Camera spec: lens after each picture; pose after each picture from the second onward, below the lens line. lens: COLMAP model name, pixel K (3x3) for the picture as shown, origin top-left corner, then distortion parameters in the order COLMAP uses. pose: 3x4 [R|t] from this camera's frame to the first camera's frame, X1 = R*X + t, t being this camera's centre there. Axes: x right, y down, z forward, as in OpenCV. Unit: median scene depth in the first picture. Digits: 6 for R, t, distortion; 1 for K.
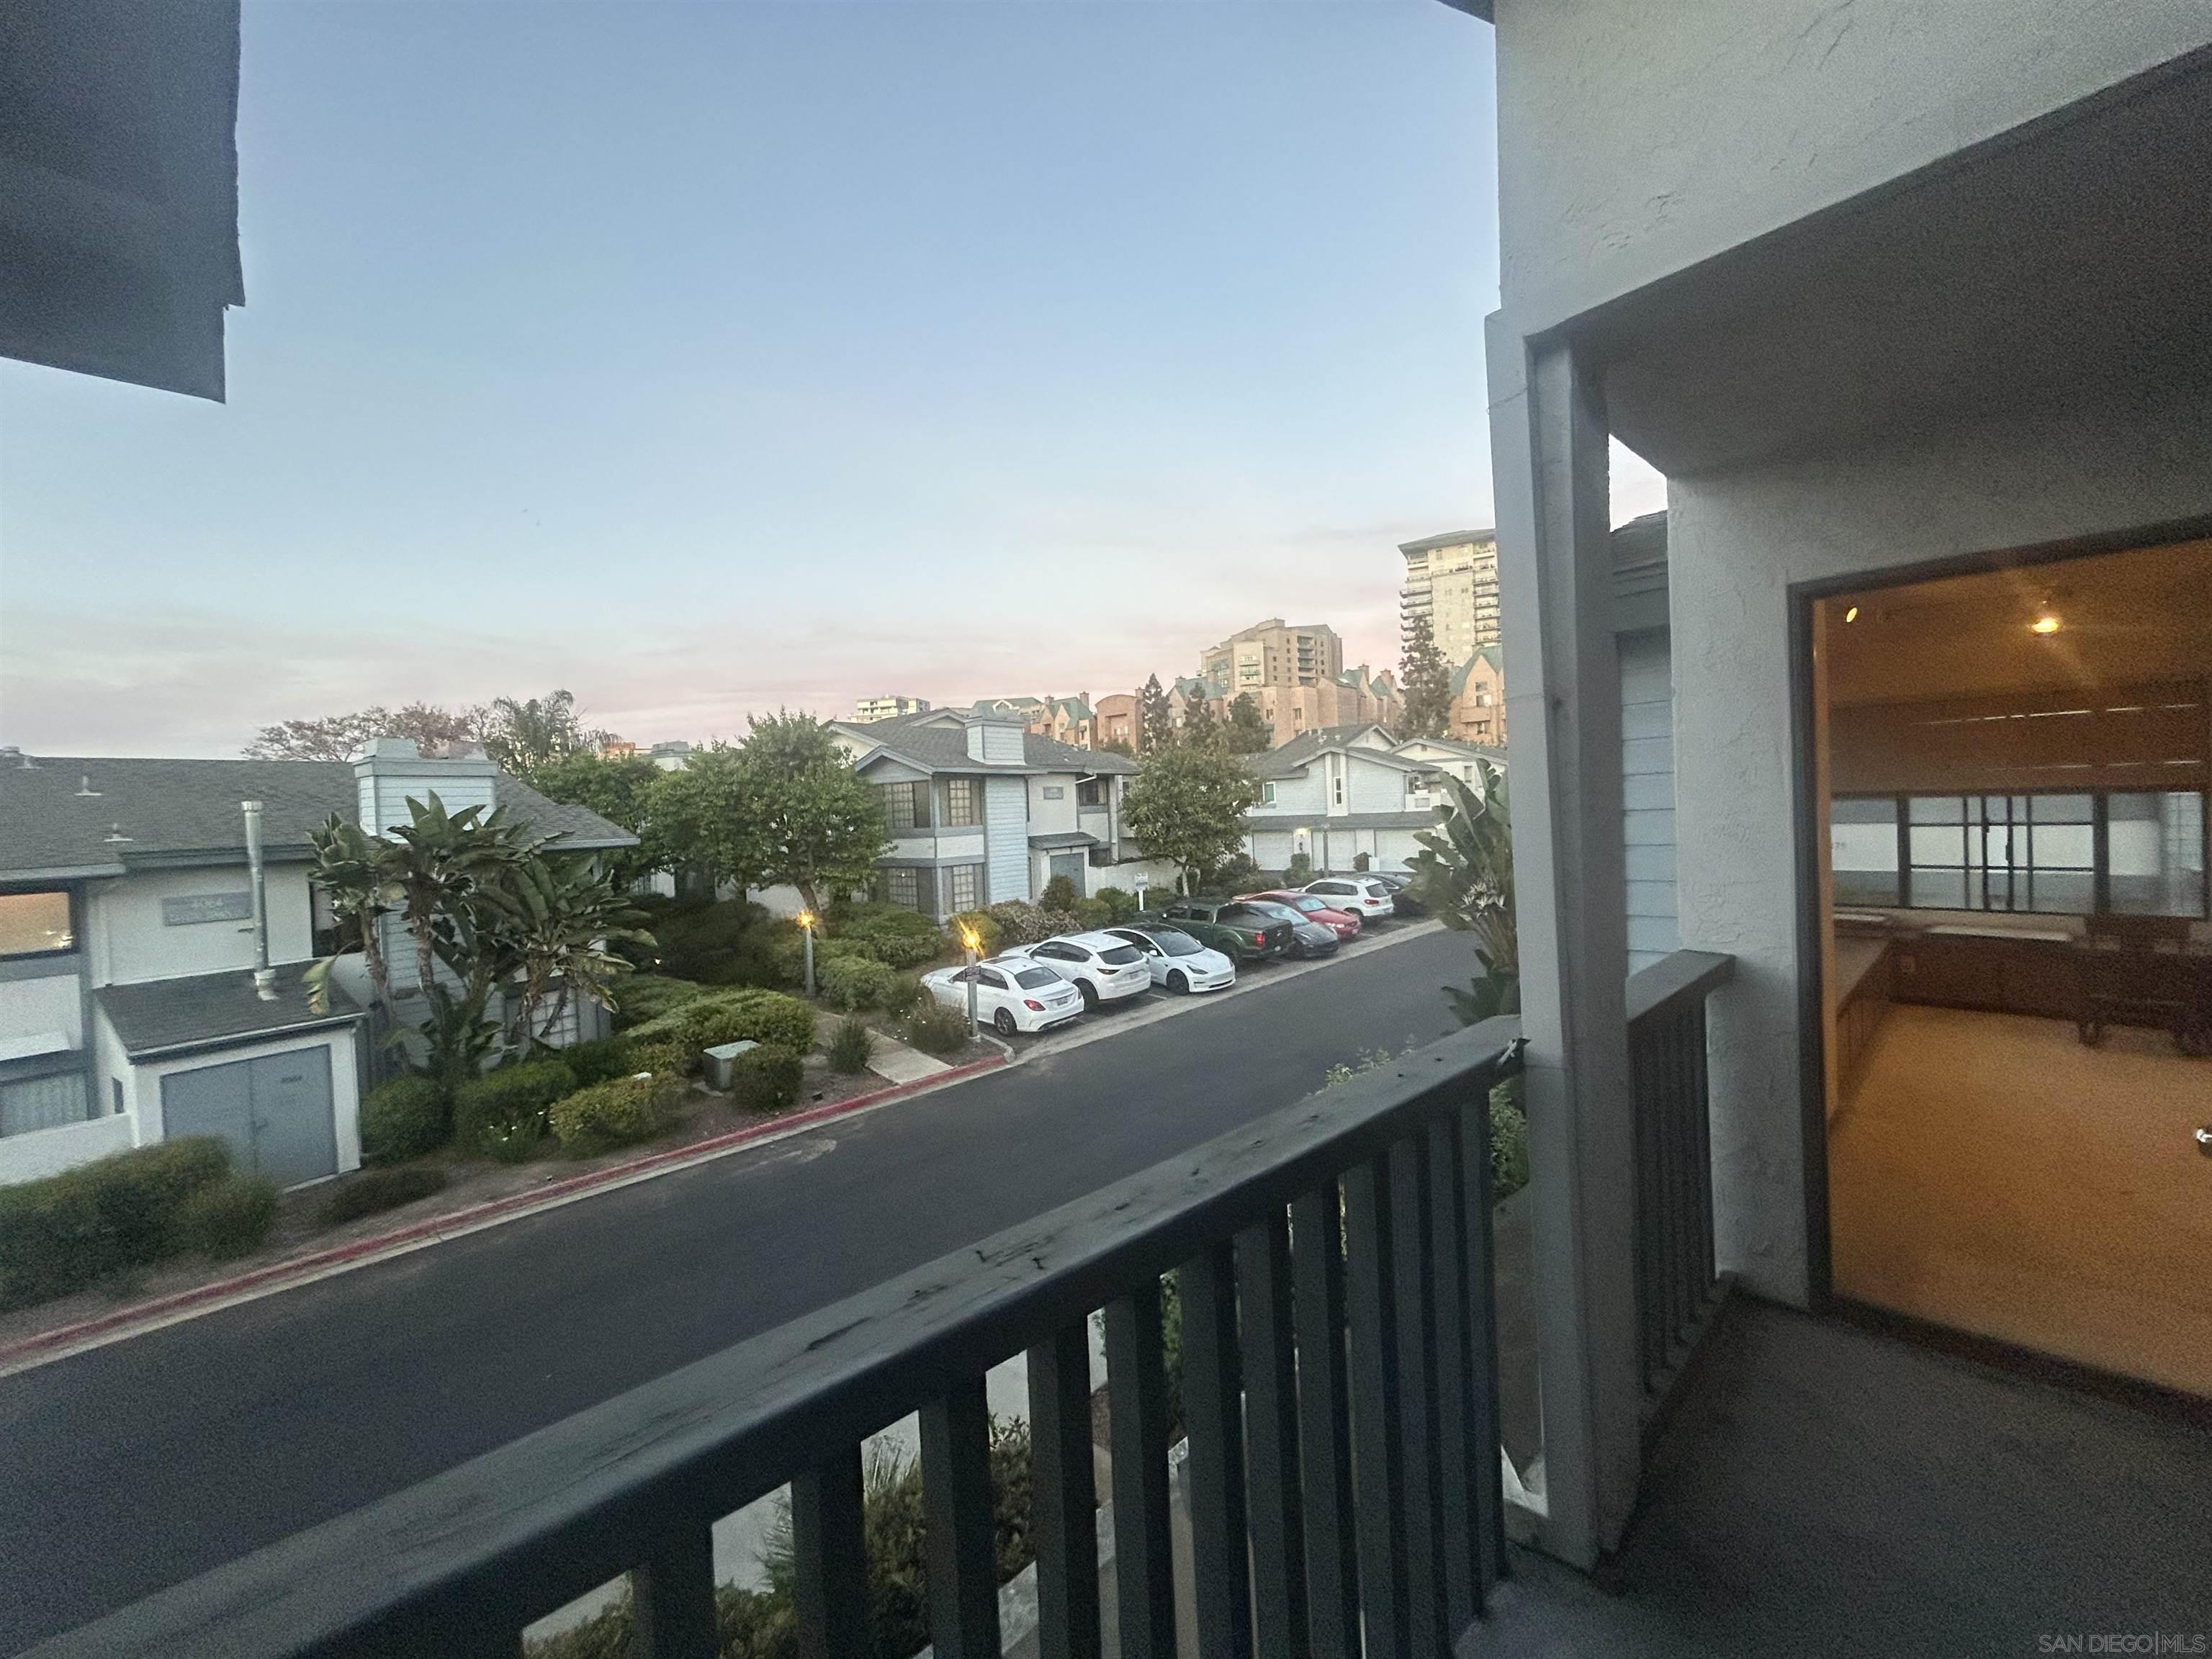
lens RADIAL K [[896.2, 0, 1106.0], [0, 896.2, 829.5], [0, 0, 1]] dist [-0.001598, -0.000167]
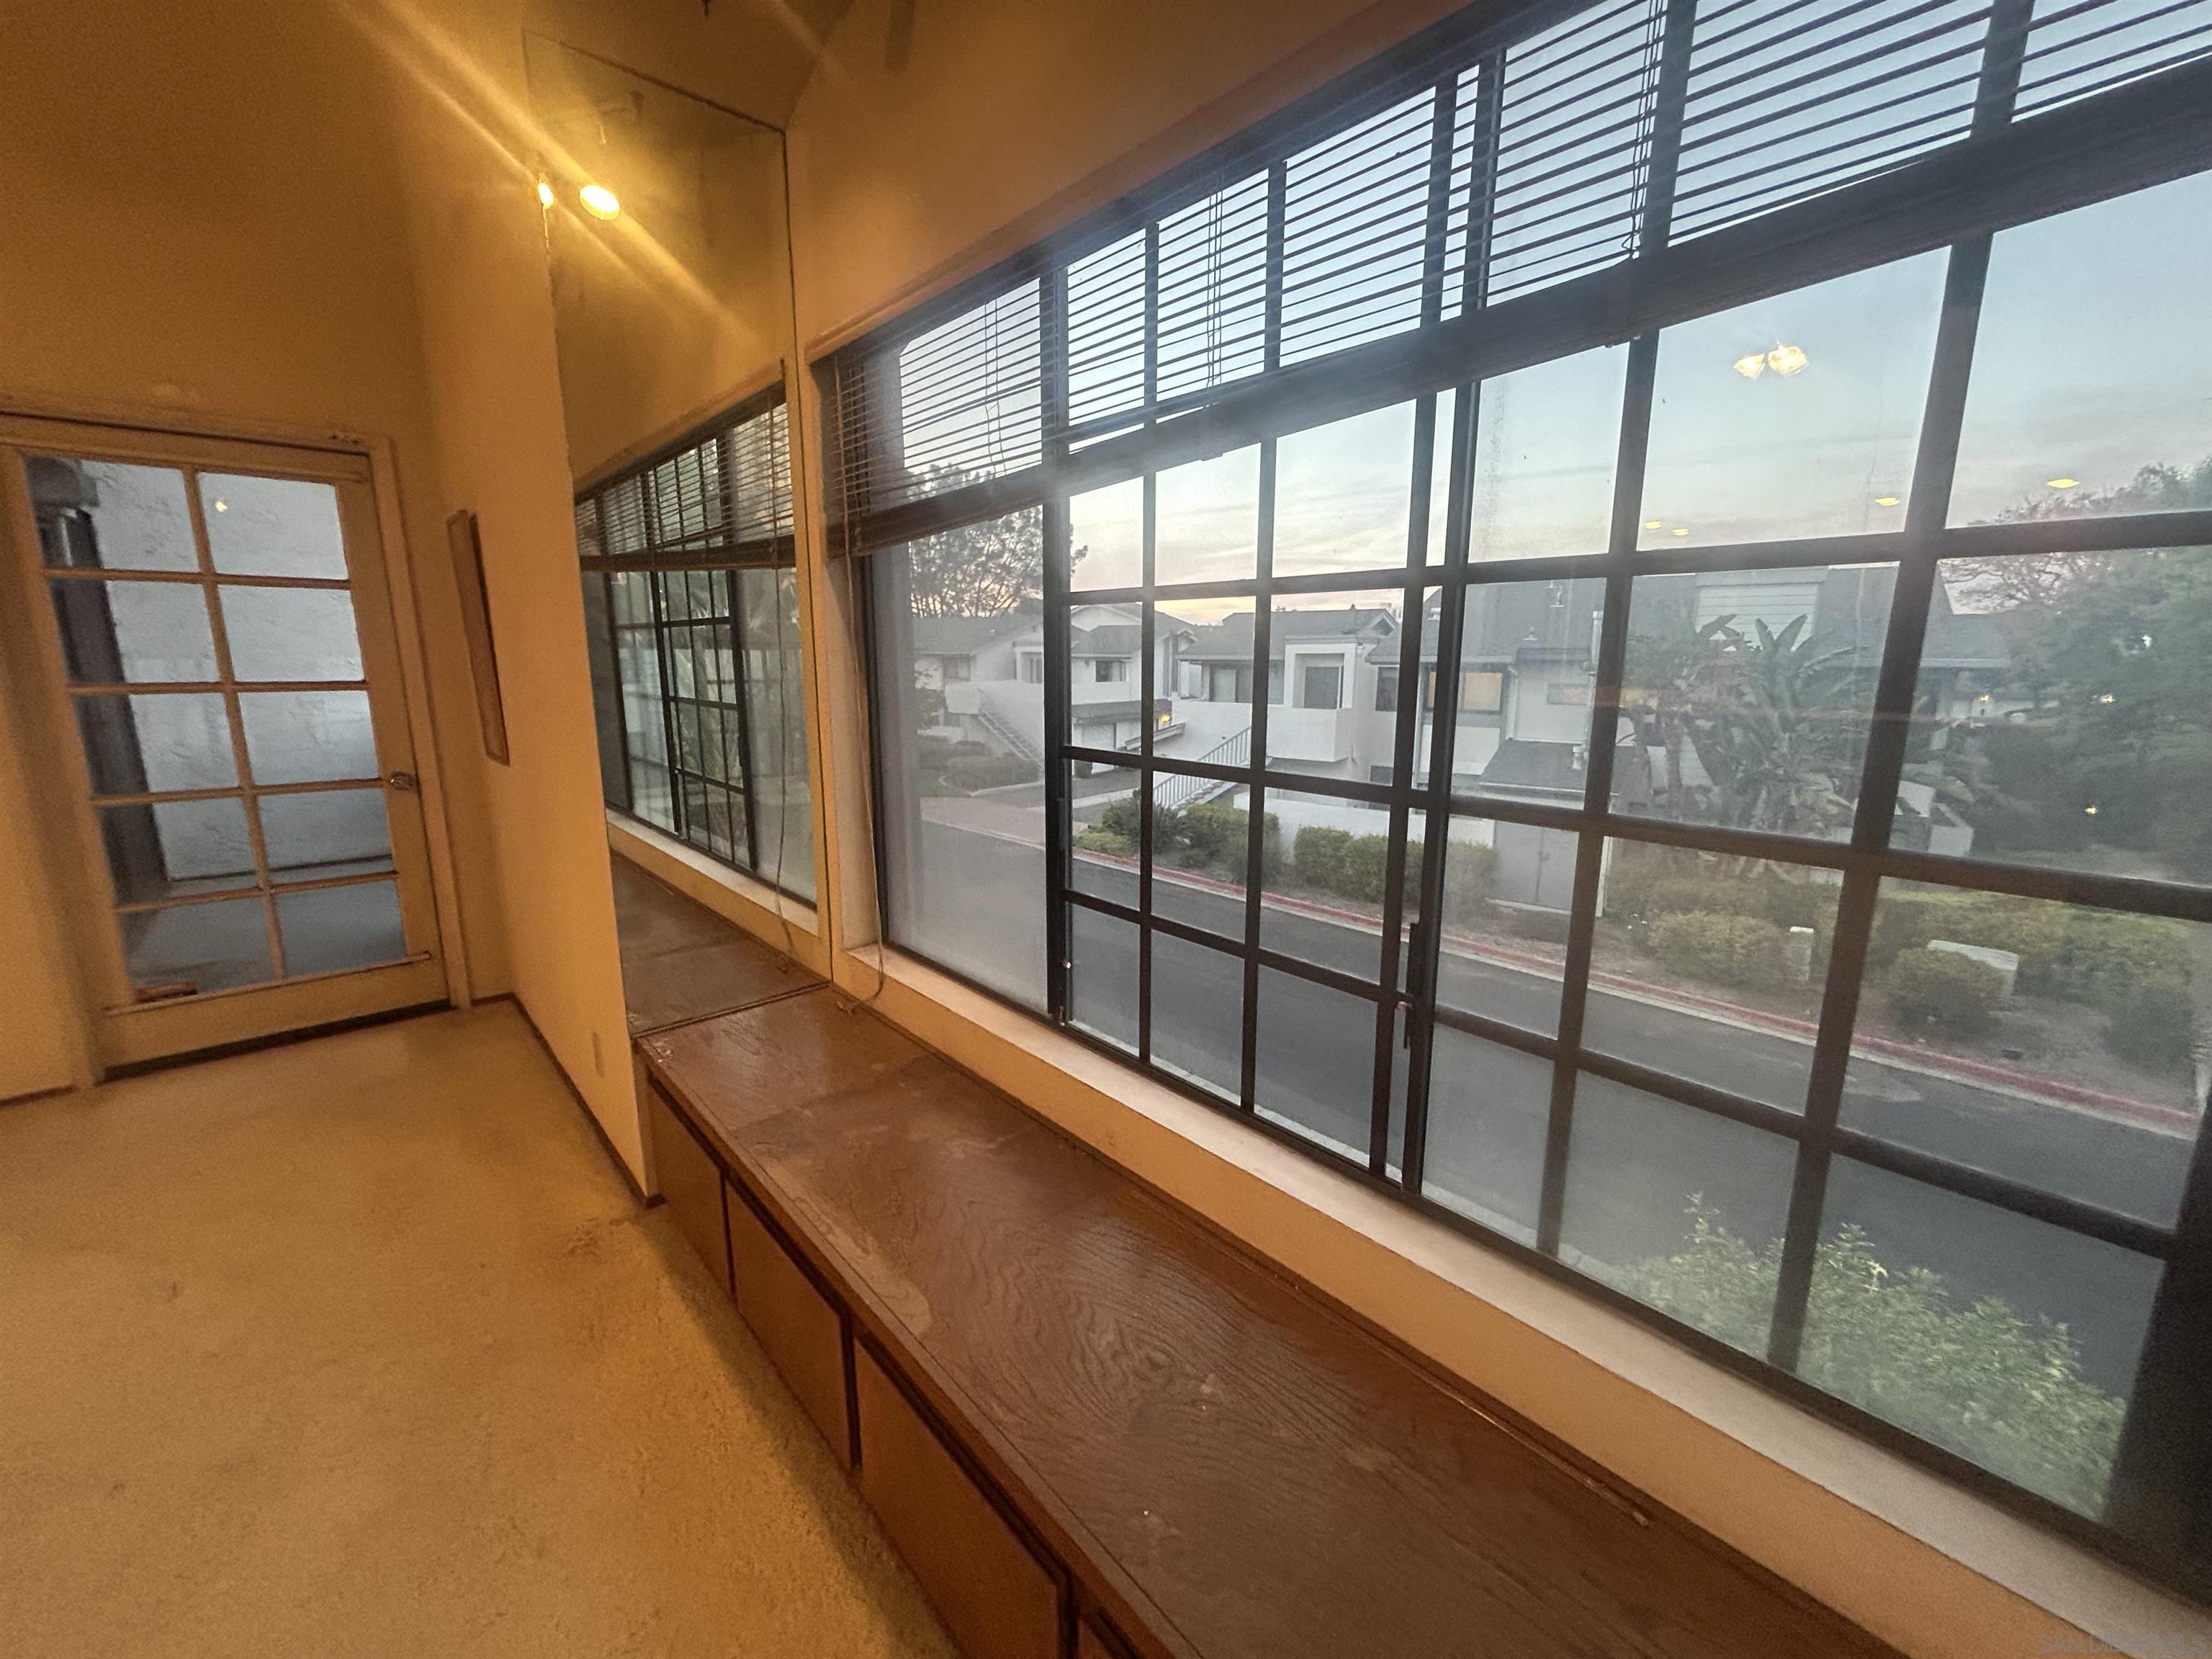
lens RADIAL K [[887.0, 0, 1106.0], [0, 887.0, 829.5], [0, 0, 1]] dist [-0.000913, -0.000112]
pose [[-0.034794, 0.238543, -0.970509, 0.371360], [-0.026767, 0.970526, 0.239506, -0.014174], [0.999036, 0.034311, -0.027384, 0.374115]]
